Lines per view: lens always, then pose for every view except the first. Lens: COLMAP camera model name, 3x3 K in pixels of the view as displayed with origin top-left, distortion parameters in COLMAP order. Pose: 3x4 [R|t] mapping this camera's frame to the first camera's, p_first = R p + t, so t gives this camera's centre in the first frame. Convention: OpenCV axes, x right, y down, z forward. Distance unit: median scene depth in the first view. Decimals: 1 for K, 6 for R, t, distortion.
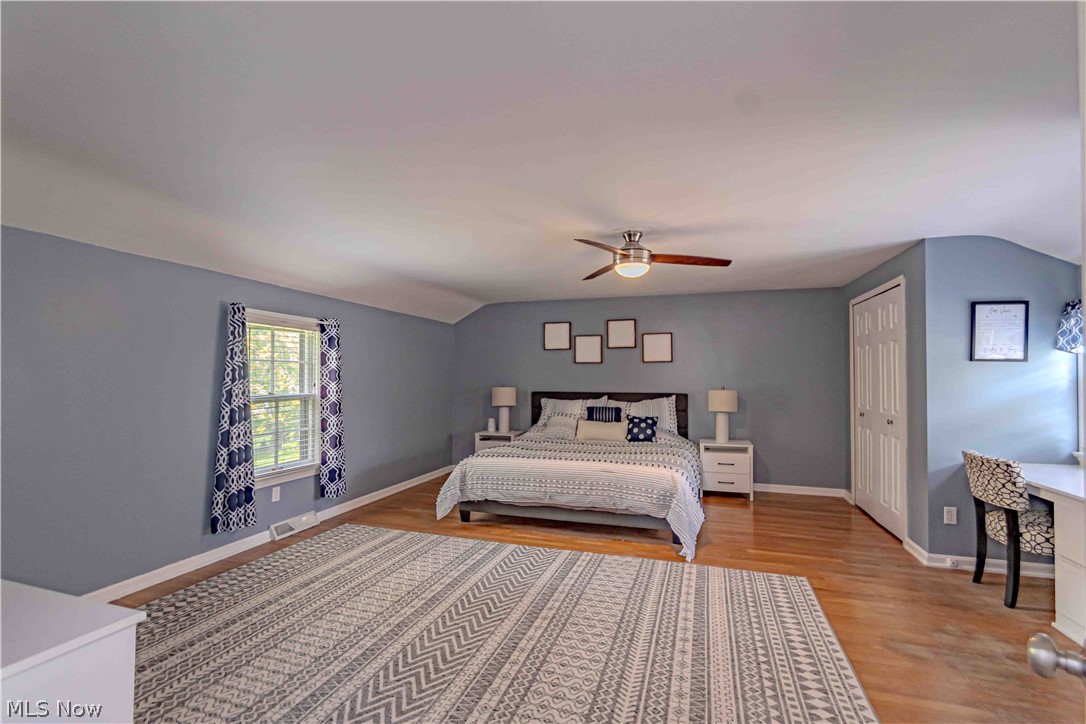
lens RADIAL K [[478.7, 0, 538.9], [0, 478.7, 367.7], [0, 0, 1]] dist [0.003839, -0.004271]
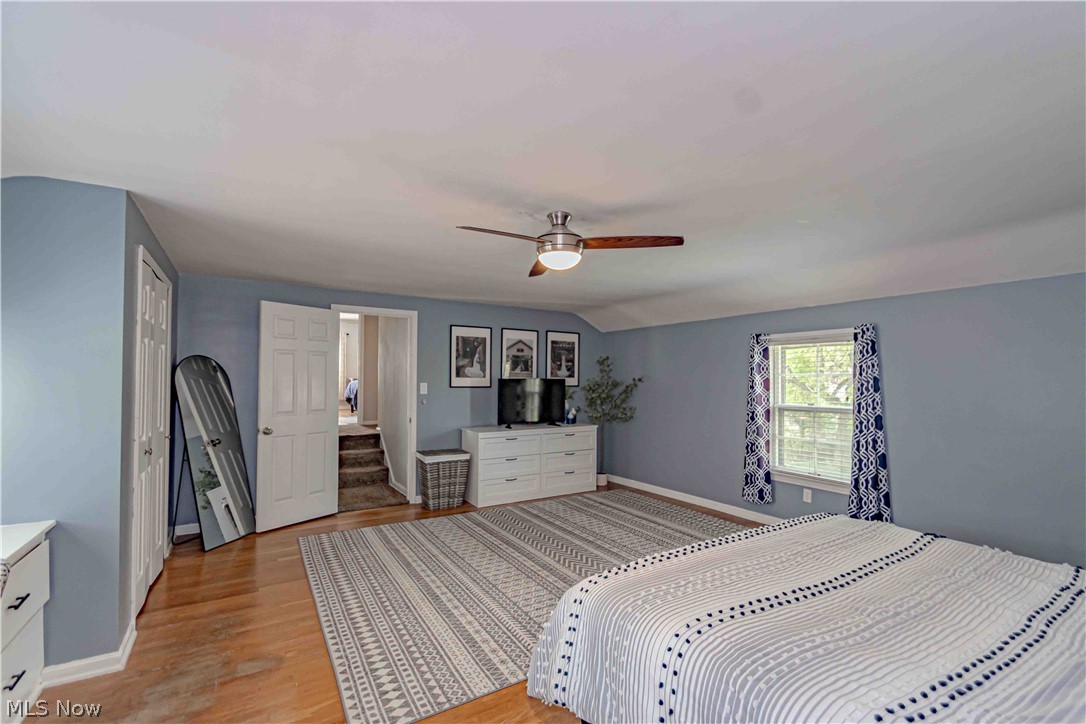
lens RADIAL K [[478.7, 0, 549.4], [0, 478.7, 373.0], [0, 0, 1]] dist [0.003839, -0.004271]
pose [[-0.631743, -0.016128, -0.775010, 1.061787], [0.011372, 0.999483, -0.030069, 0.011078], [0.775094, -0.027809, -0.631233, 1.917685]]
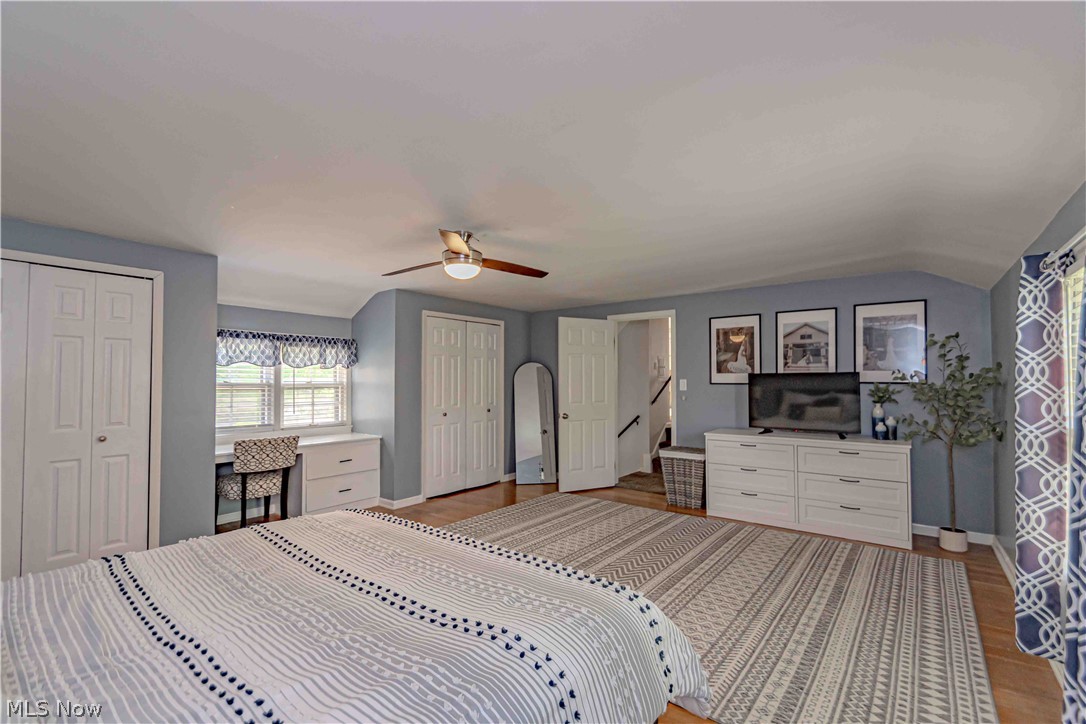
lens RADIAL K [[478.7, 0, 541.7], [0, 478.7, 369.8], [0, 0, 1]] dist [0.003839, -0.004271]
pose [[-0.942966, 0.008453, 0.332780, -0.353146], [-0.007306, 0.998911, -0.046075, 0.045047], [-0.332808, -0.045879, -0.941878, 2.378345]]
